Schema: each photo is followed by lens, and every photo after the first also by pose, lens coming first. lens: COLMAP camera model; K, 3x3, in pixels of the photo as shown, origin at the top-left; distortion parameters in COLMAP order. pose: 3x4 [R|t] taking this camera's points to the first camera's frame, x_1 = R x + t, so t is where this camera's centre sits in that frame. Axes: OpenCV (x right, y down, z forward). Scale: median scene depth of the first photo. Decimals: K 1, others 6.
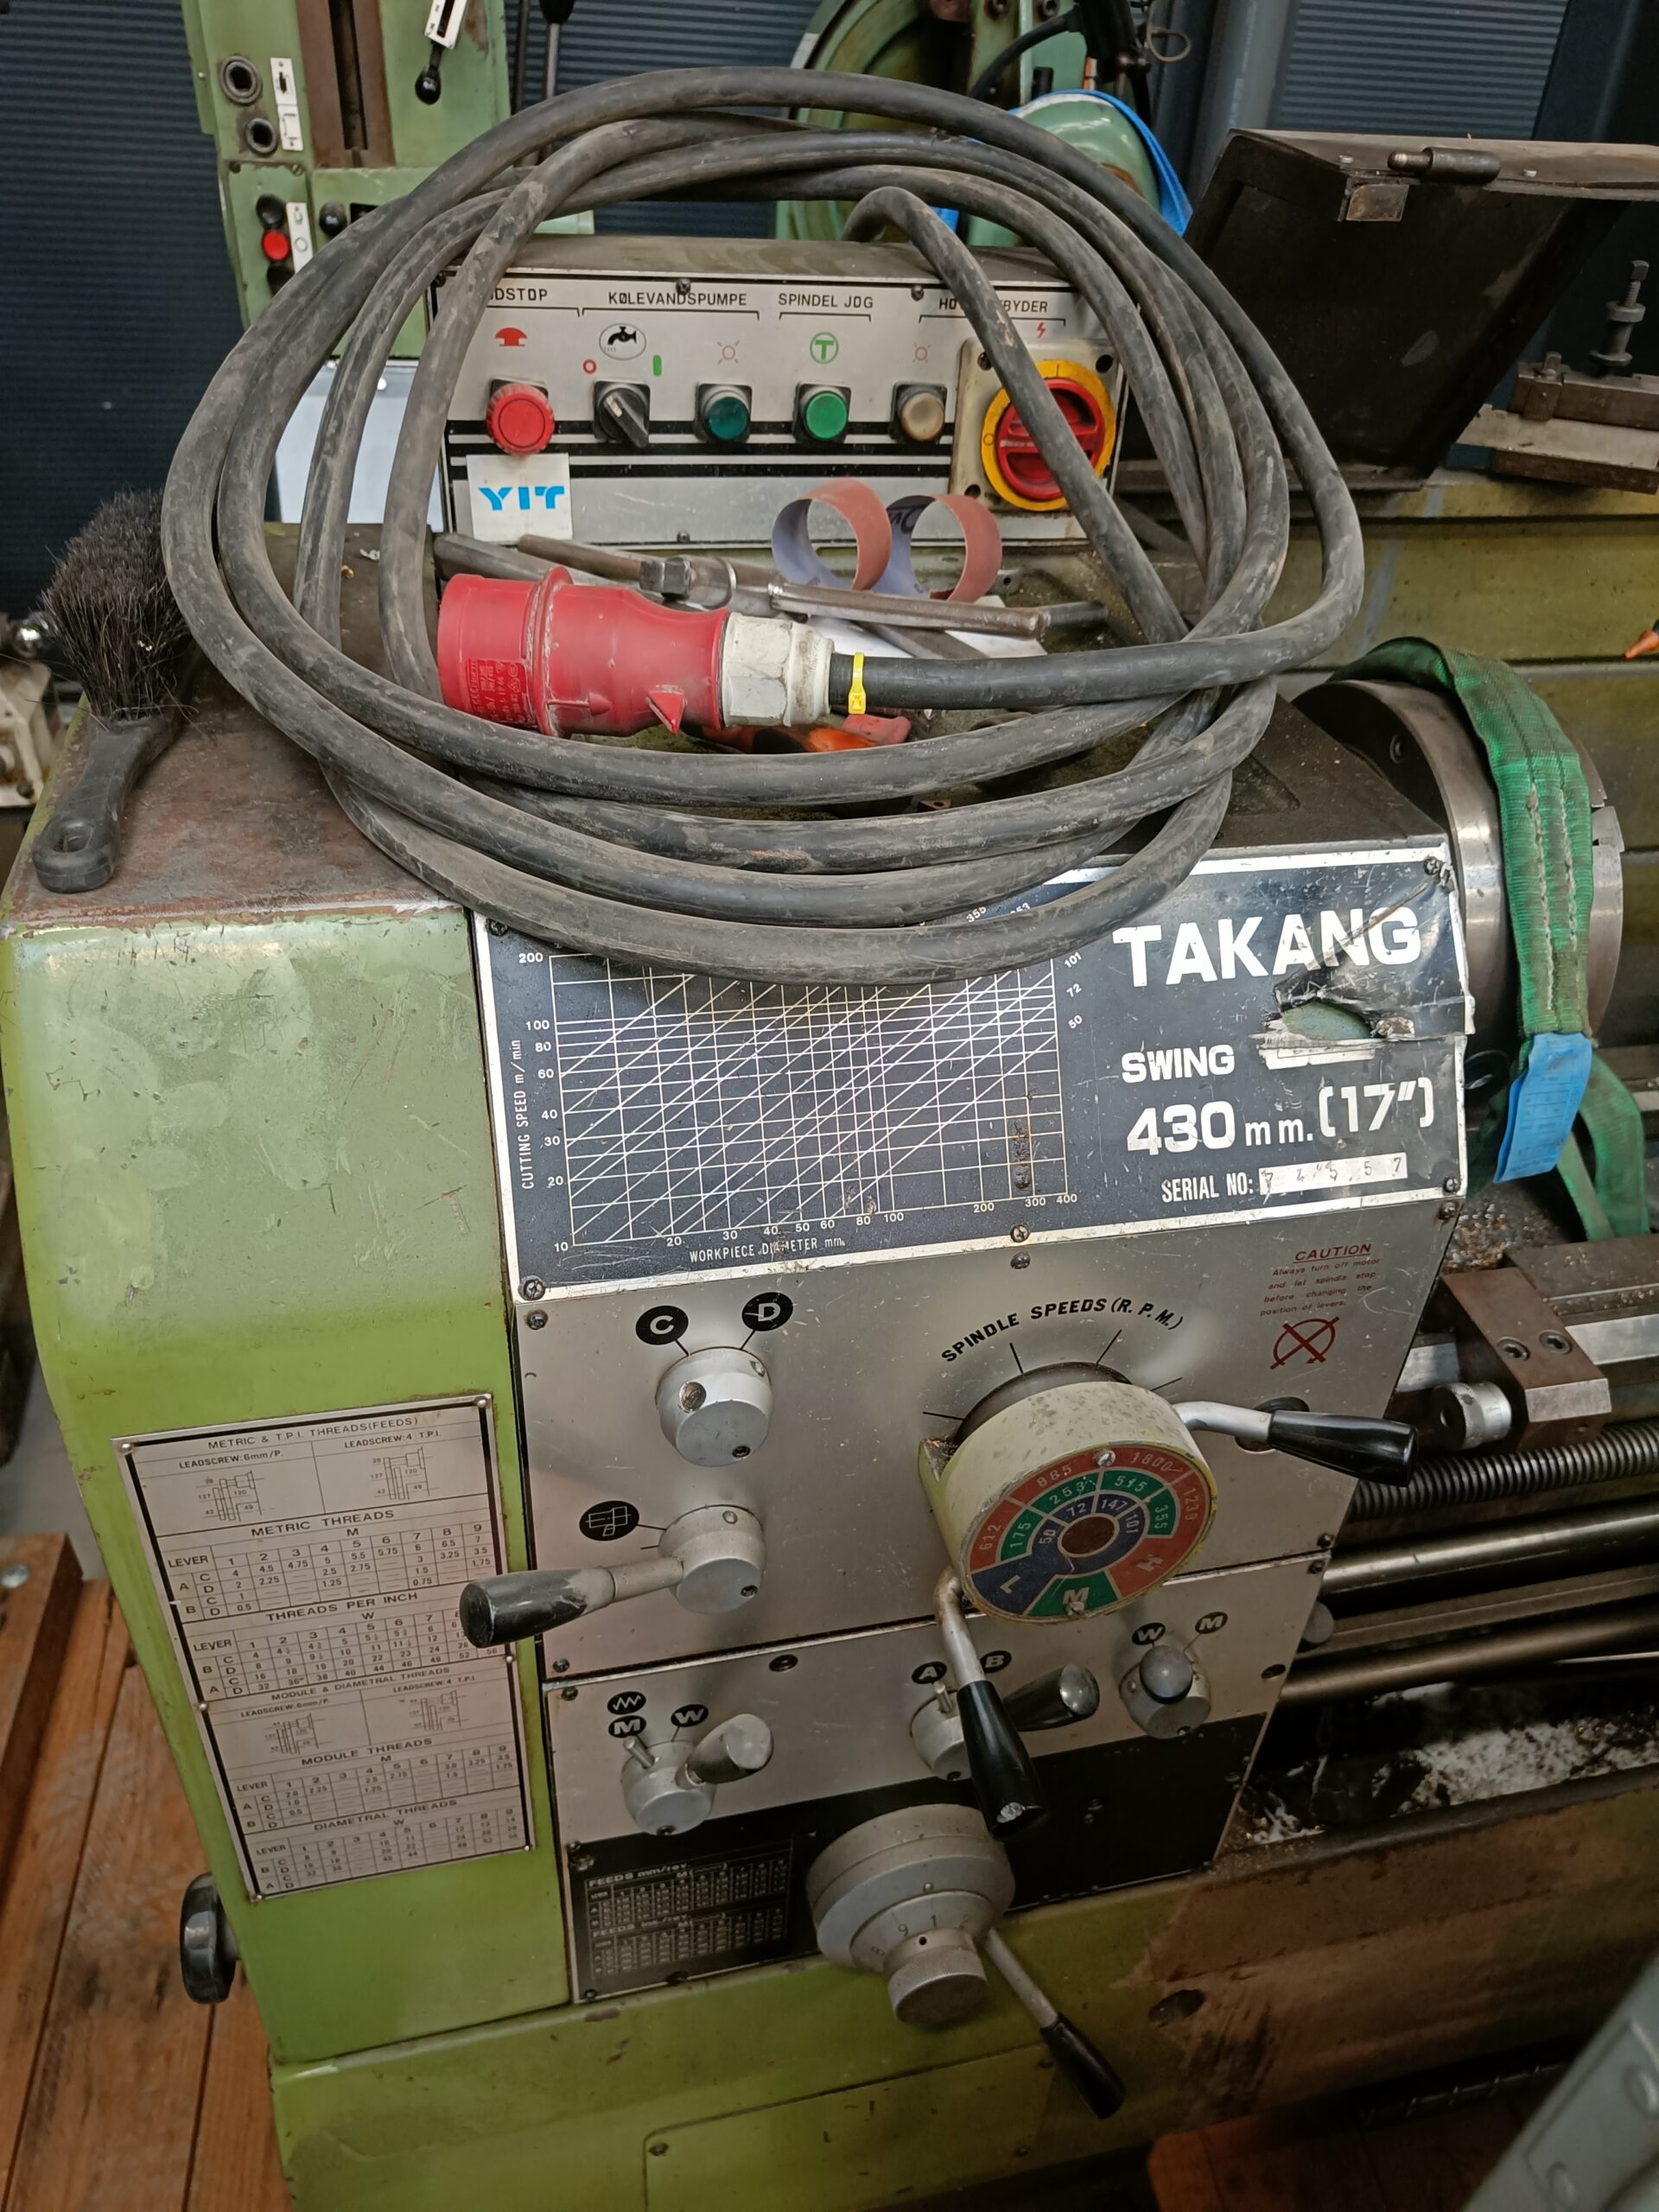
lens RADIAL K [[1540.8, 0, 845.7], [0, 1540.8, 1103.4], [0, 0, 1]] dist [0.003833, -0.003806]
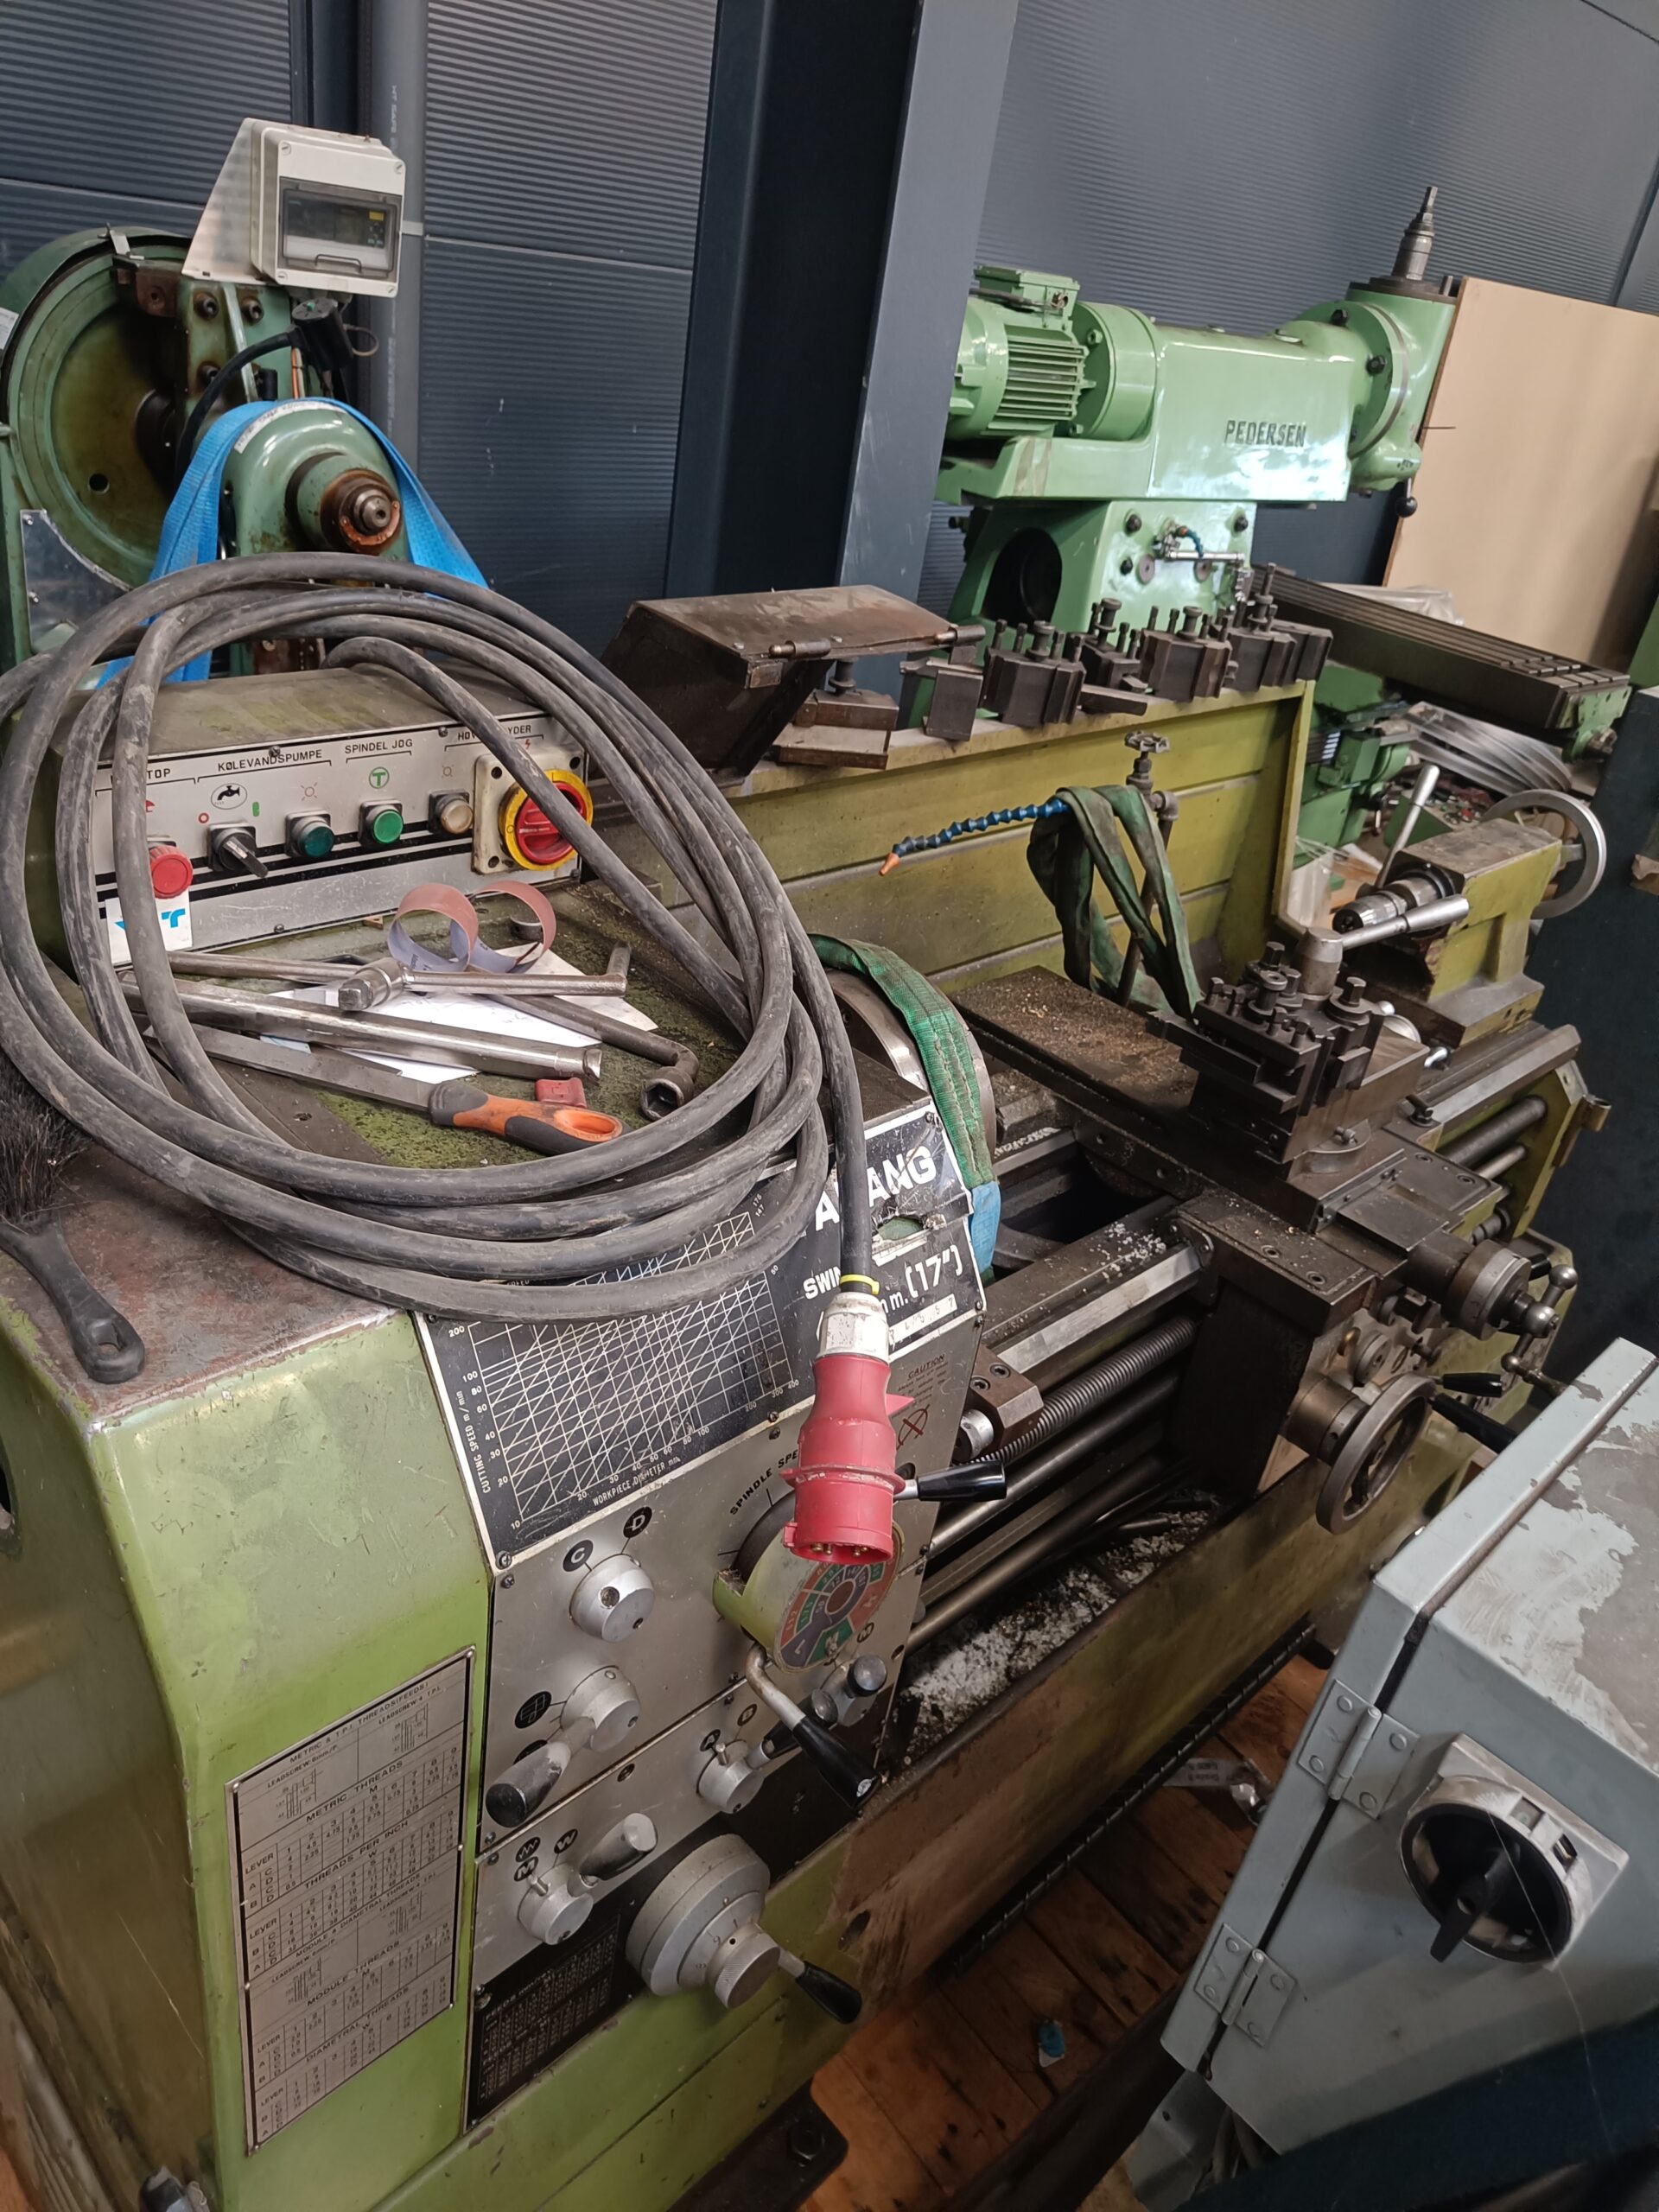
lens RADIAL K [[1540.8, 0, 811.6], [0, 1540.8, 1088.8], [0, 0, 1]] dist [0.003833, -0.003806]
pose [[0.859656, -0.193766, 0.472701, -0.476853], [0.218754, 0.975778, 0.002156, -0.211232], [-0.461669, 0.101552, 0.881220, -0.362124]]
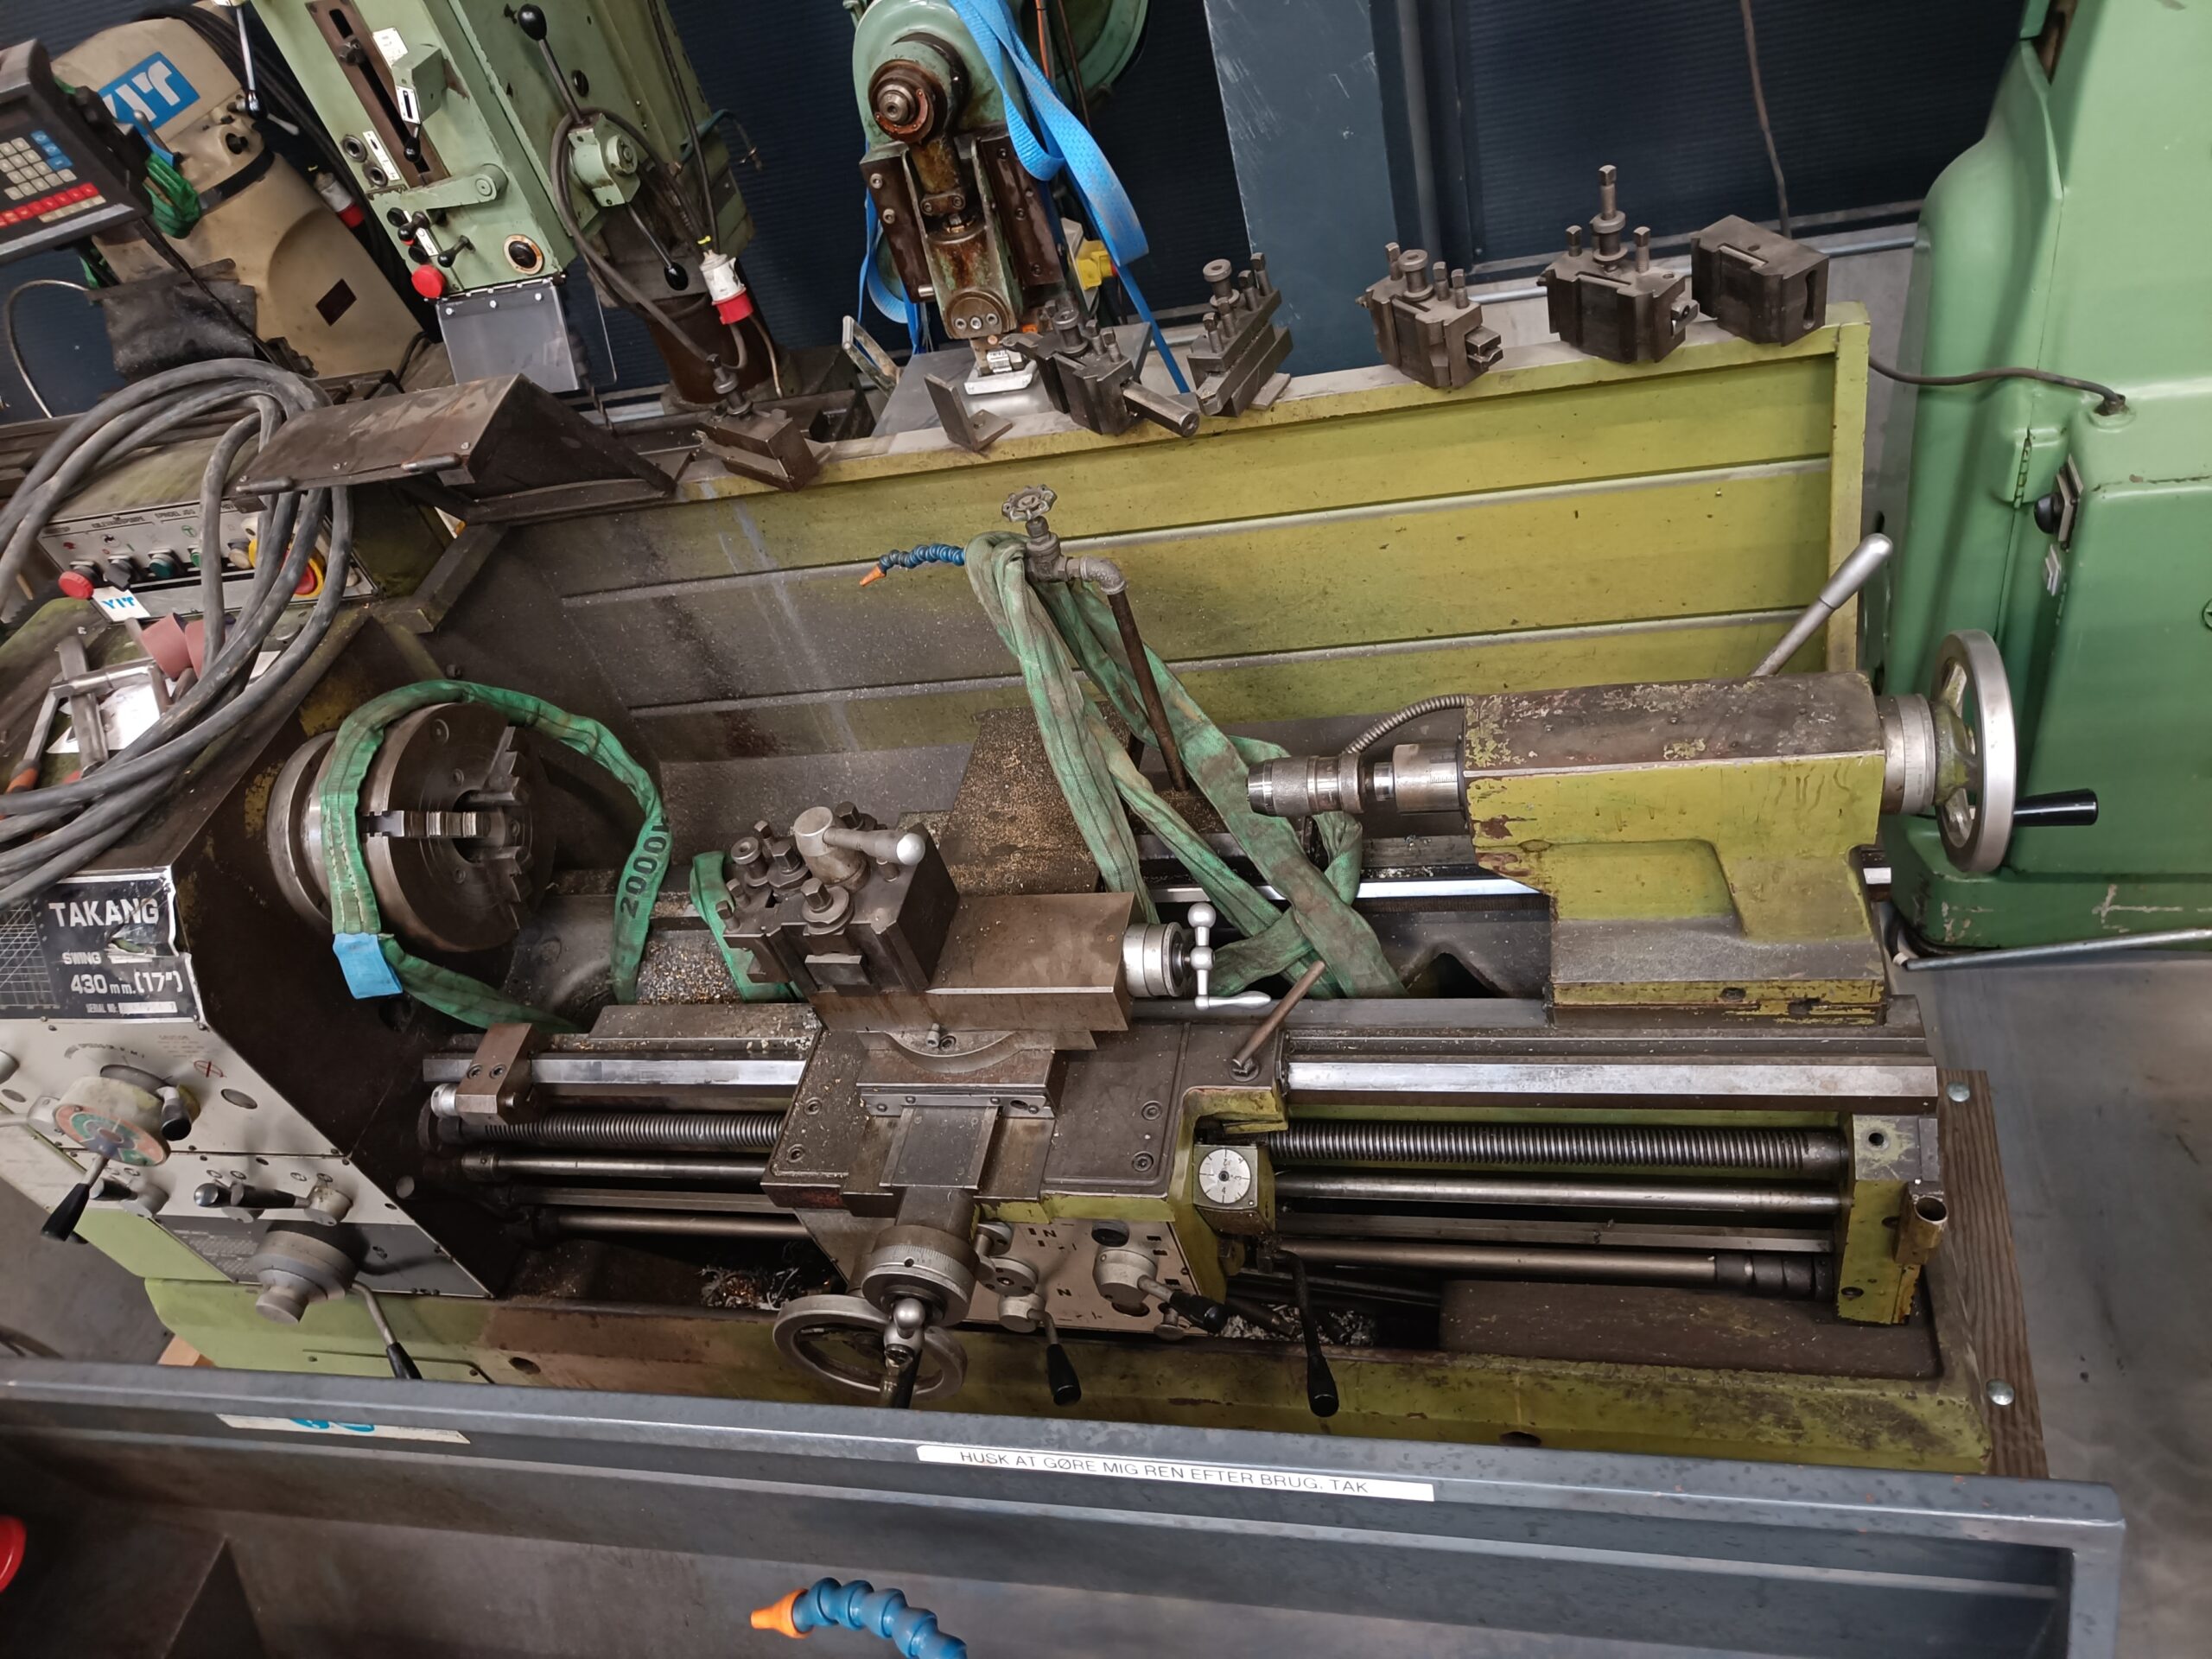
lens RADIAL K [[1540.8, 0, 1102.3], [0, 1540.8, 813.2], [0, 0, 1]] dist [0.003833, -0.003806]
pose [[0.865223, 0.081194, -0.494769, 2.647048], [0.015058, 0.982148, 0.187507, -0.646473], [0.501160, -0.169686, 0.848555, -0.198007]]
